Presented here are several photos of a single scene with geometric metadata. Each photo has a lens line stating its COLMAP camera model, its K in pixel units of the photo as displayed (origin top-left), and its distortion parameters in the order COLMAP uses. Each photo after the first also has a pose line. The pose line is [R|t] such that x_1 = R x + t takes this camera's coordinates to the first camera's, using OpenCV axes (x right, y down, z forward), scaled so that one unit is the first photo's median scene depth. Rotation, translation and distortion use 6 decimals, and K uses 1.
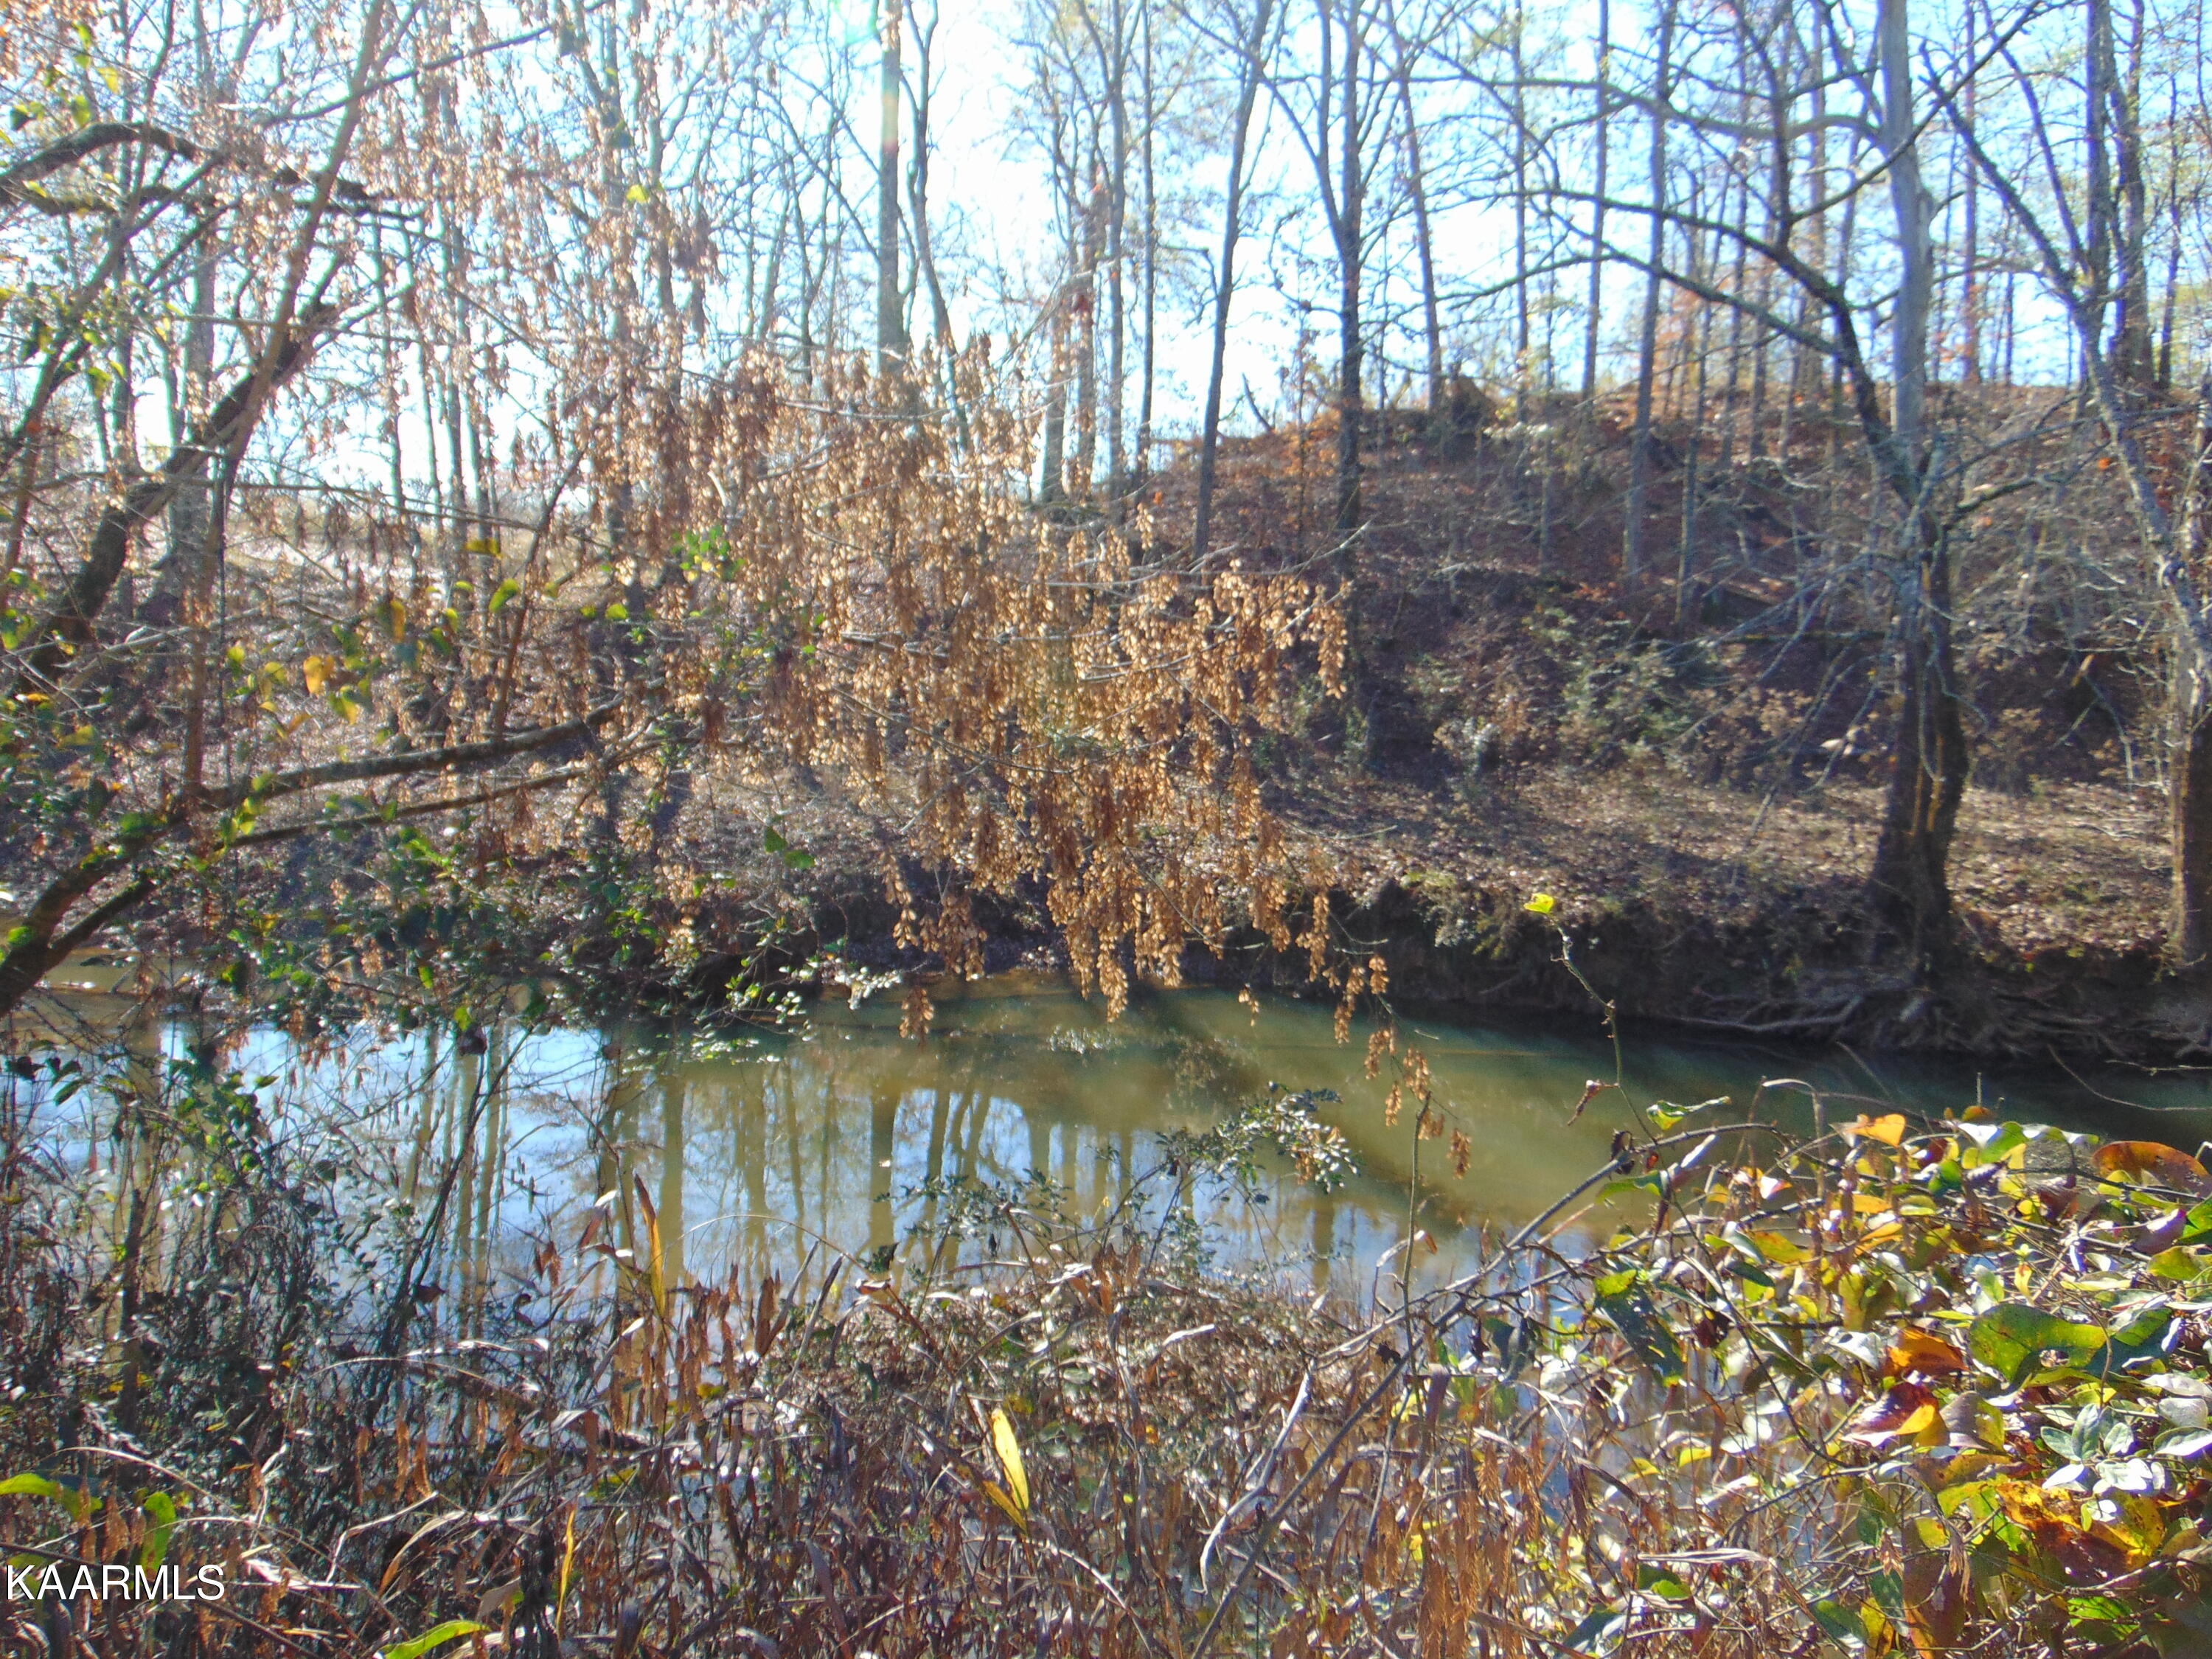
lens RADIAL K [[1691.1, 0, 1106.0], [0, 1691.1, 829.5], [0, 0, 1]] dist [0.060582, 0.002451]
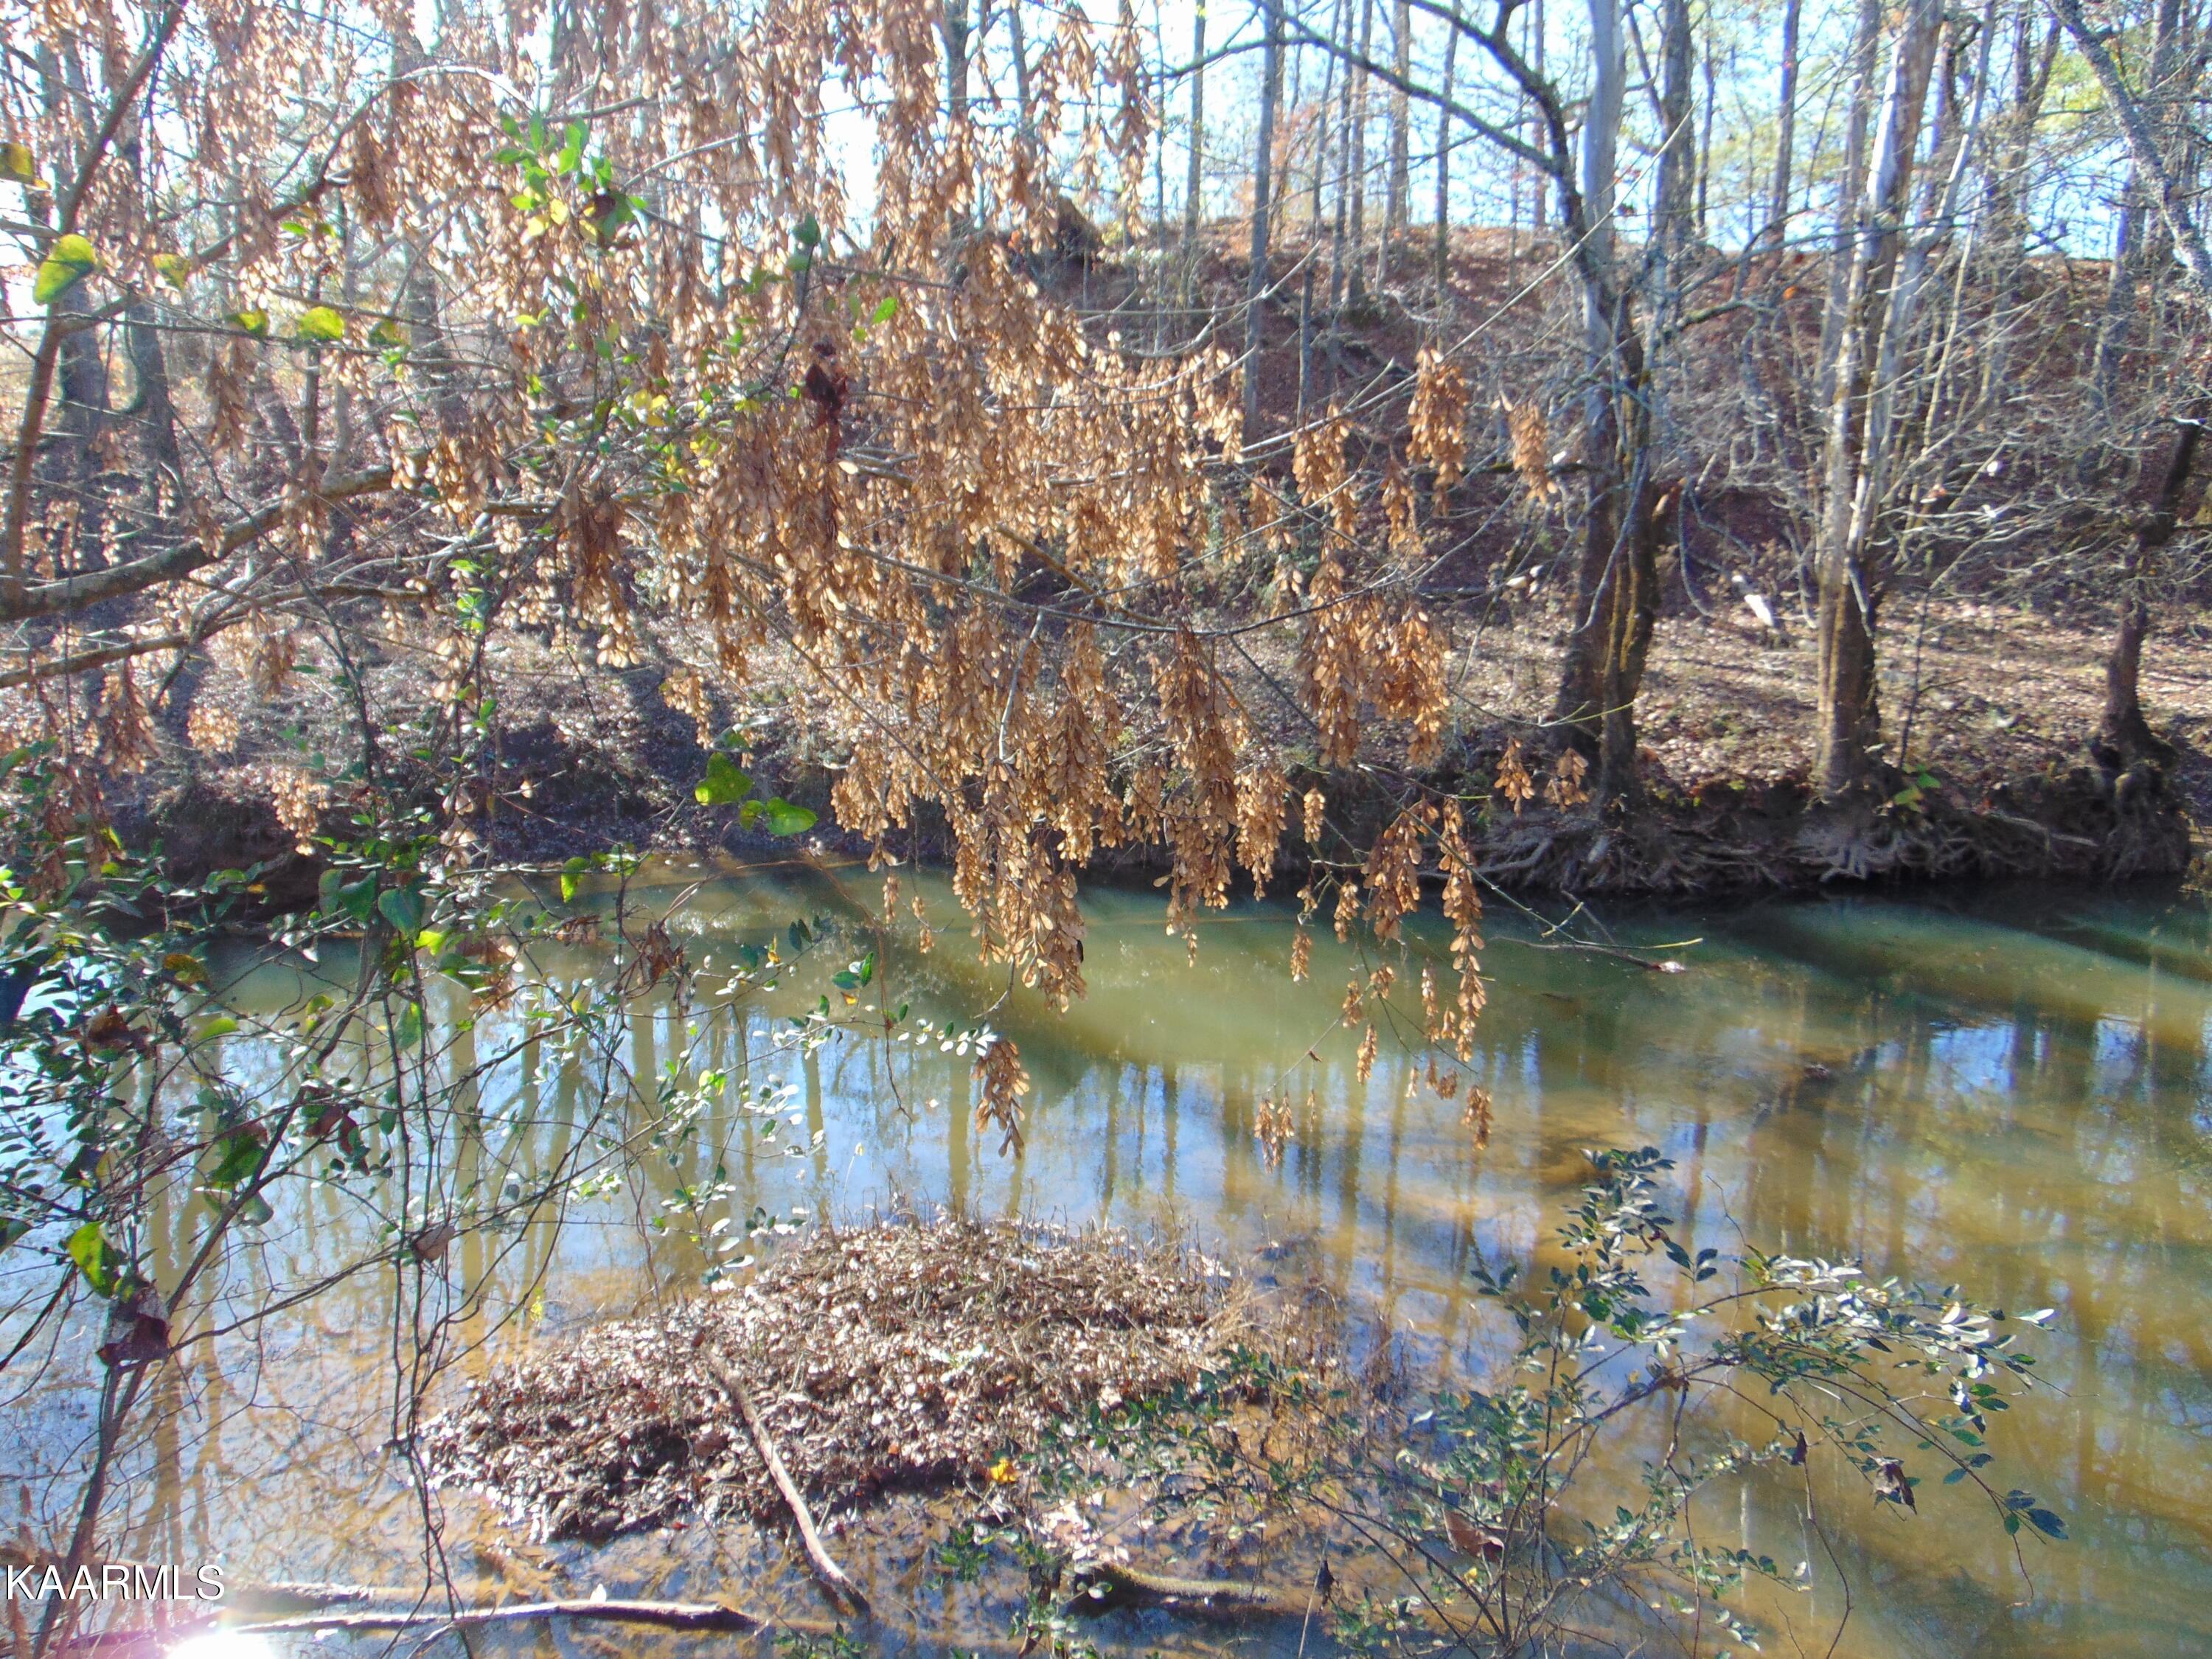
lens RADIAL K [[1691.1, 0, 1106.0], [0, 1691.1, 829.5], [0, 0, 1]] dist [0.060582, 0.002451]
pose [[0.967002, -0.048694, 0.250072, -0.051611], [0.026274, 0.995392, 0.092223, -0.005275], [-0.253411, -0.082610, 0.963825, 0.115616]]
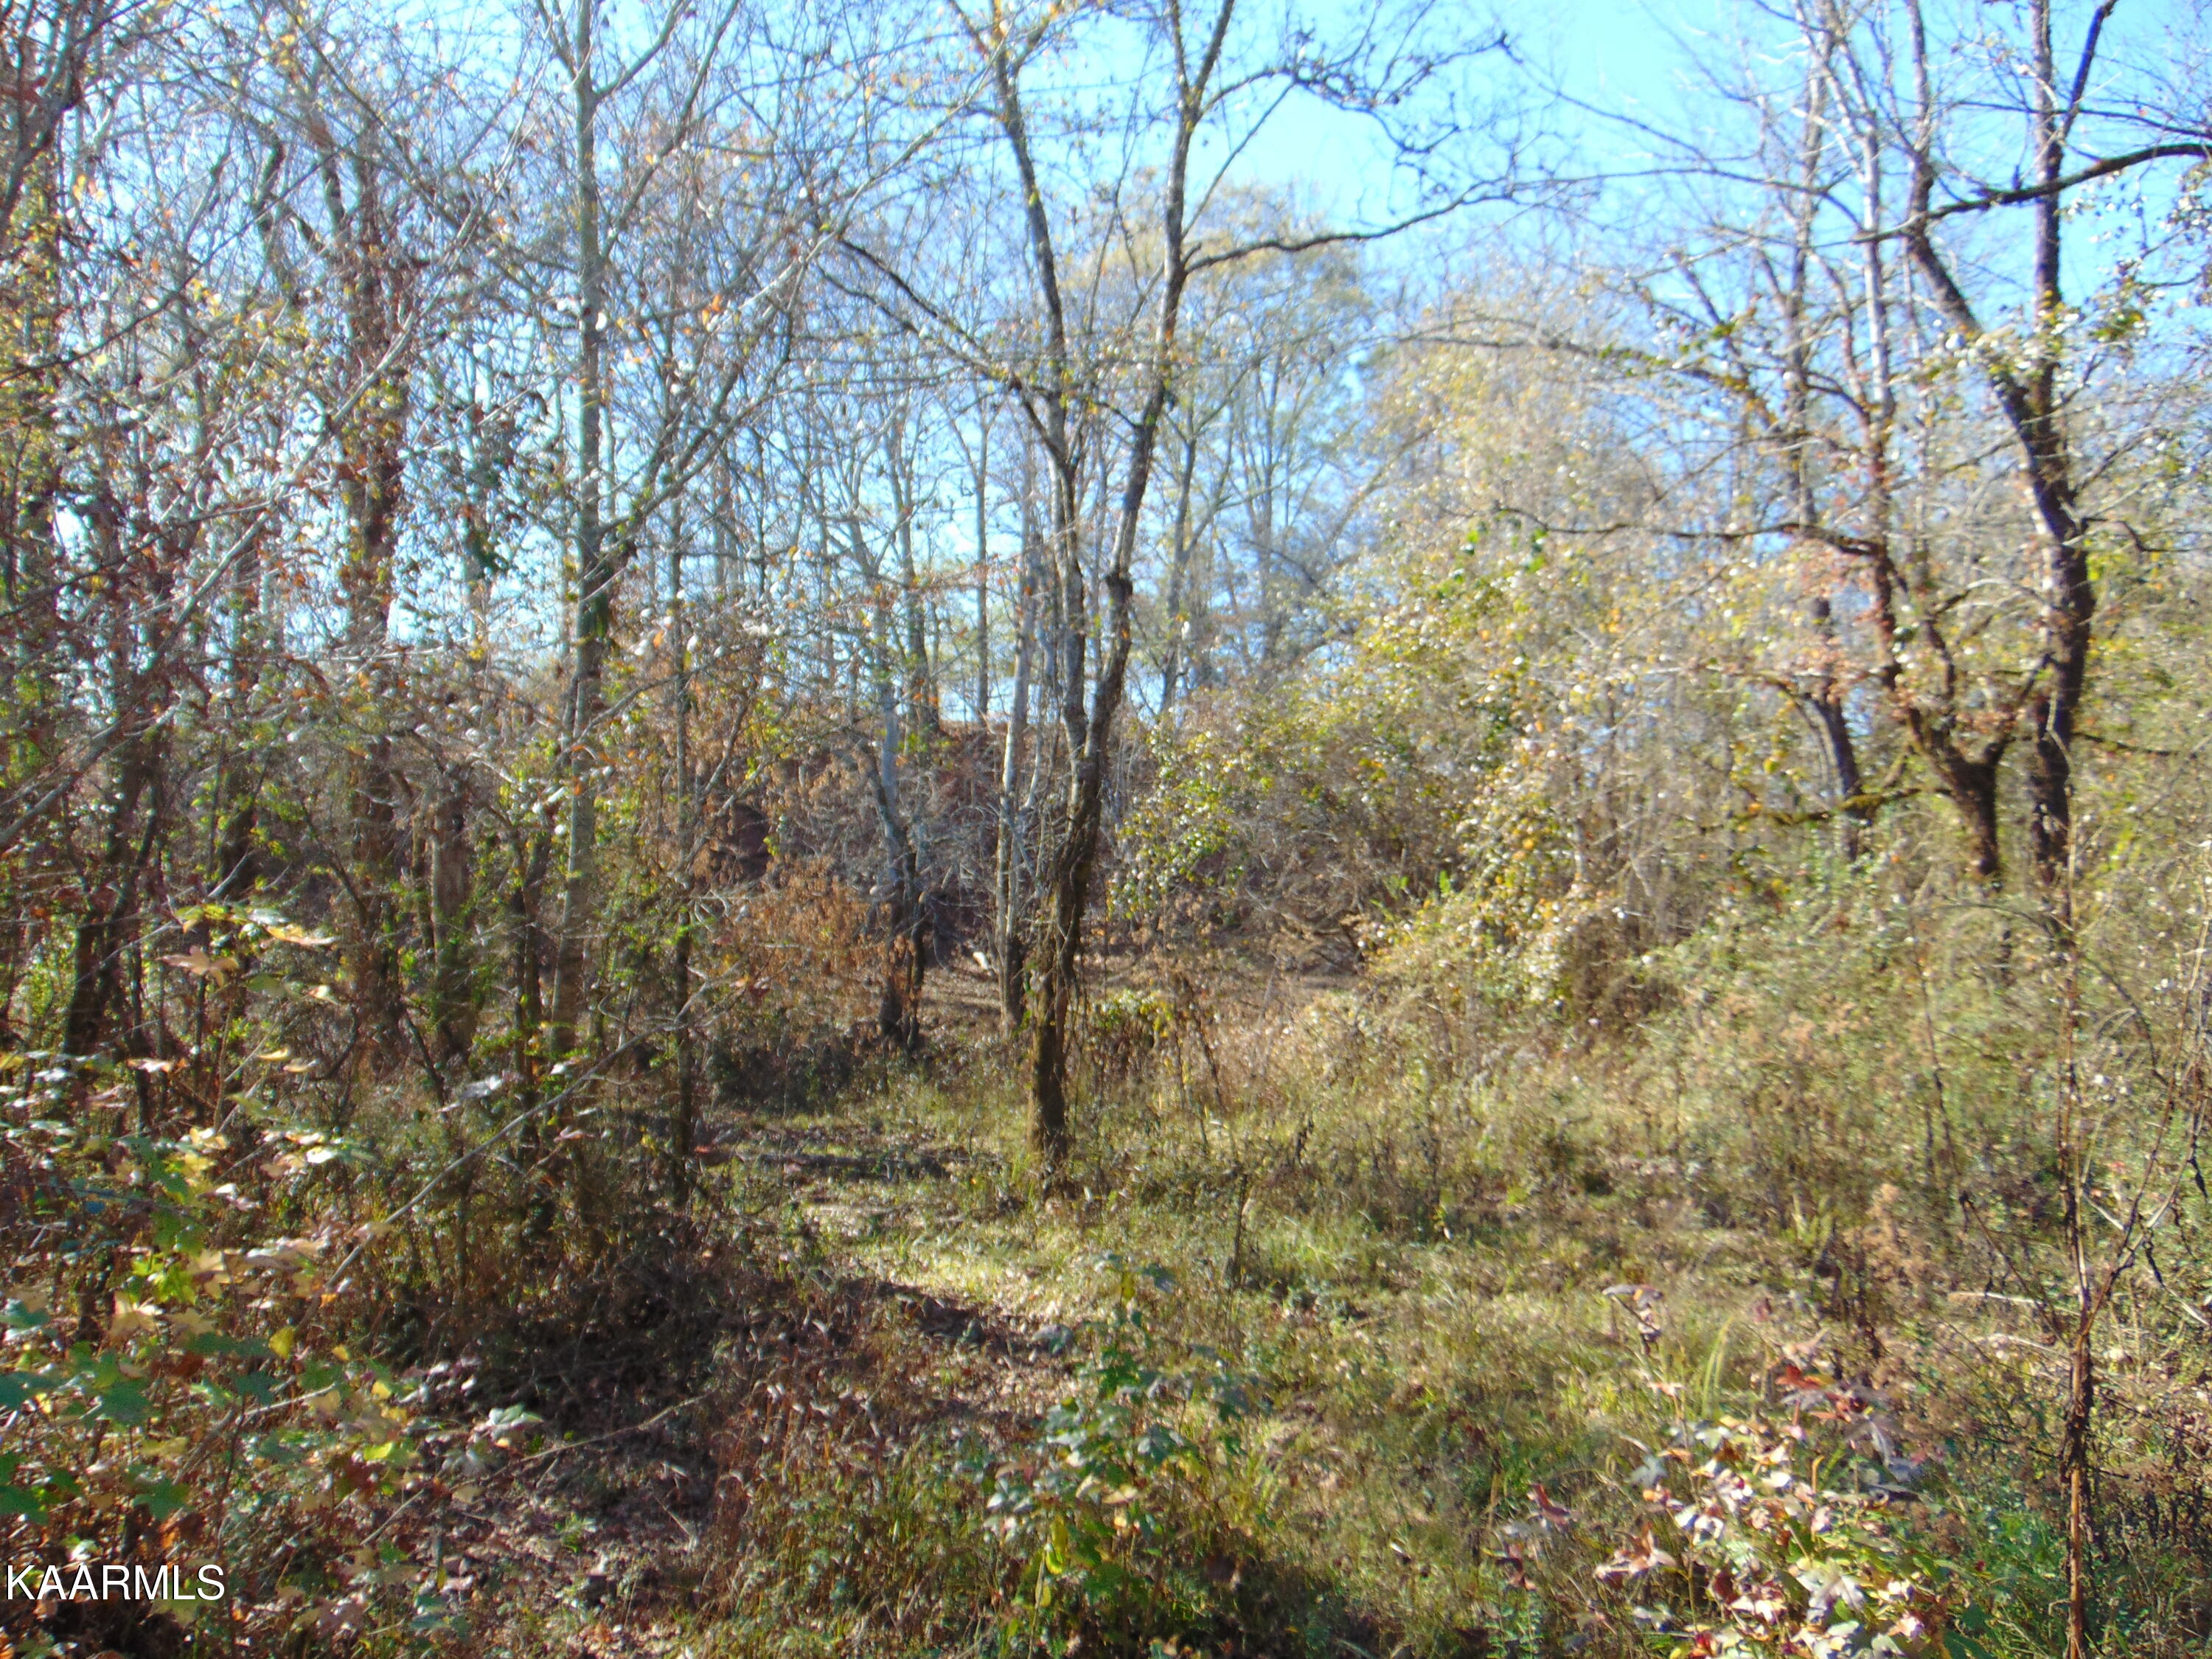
lens RADIAL K [[1691.1, 0, 1106.0], [0, 1691.1, 829.5], [0, 0, 1]] dist [0.060582, 0.002451]
pose [[0.777756, 0.012517, 0.628442, -0.697201], [0.057799, 0.994142, -0.091332, 0.003570], [-0.625904, 0.107357, 0.772476, -0.873575]]
